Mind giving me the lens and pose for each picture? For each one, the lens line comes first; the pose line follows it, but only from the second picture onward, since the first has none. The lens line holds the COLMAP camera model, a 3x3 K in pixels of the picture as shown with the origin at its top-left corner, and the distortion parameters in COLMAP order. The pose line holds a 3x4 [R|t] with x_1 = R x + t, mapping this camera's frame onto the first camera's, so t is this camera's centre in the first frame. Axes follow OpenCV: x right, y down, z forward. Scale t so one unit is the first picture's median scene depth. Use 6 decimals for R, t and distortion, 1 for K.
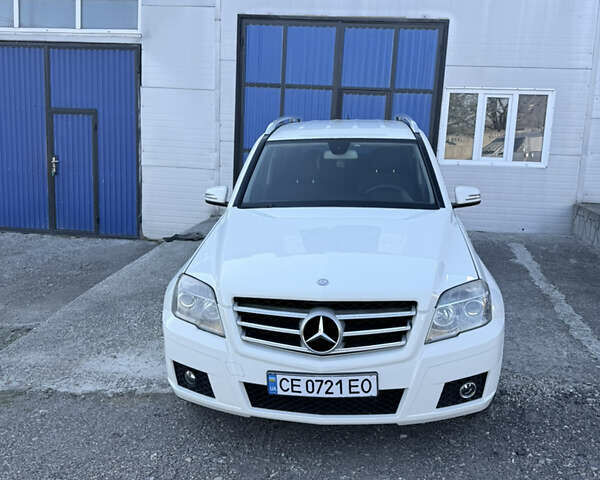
lens RADIAL K [[560.9, 0, 300.5], [0, 560.9, 245.2], [0, 0, 1]] dist [0.030867, 0.000000]
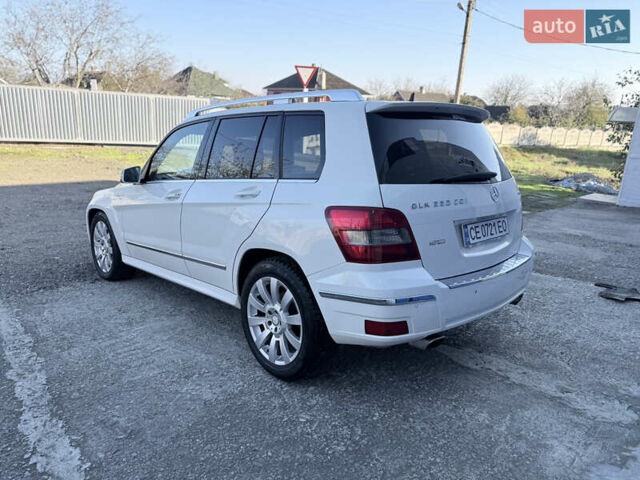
lens RADIAL K [[449.6, 0, 318.0], [0, 449.6, 240.2], [0, 0, 1]] dist [0.040462, -0.050360]
pose [[-0.632307, 0.169144, -0.756028, 0.737337], [-0.169676, 0.921946, 0.348174, -0.333691], [0.755909, 0.348433, -0.554253, 1.754914]]
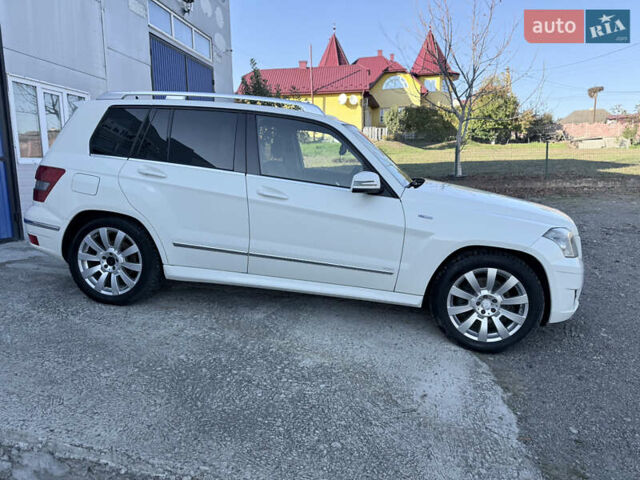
lens RADIAL K [[449.6, 0, 318.4], [0, 449.6, 246.8], [0, 0, 1]] dist [0.040462, -0.050360]
pose [[0.049065, -0.198382, 0.978896, -0.866653], [0.178087, 0.966109, 0.186865, -0.134926], [-0.982791, 0.165160, 0.082732, 1.016854]]
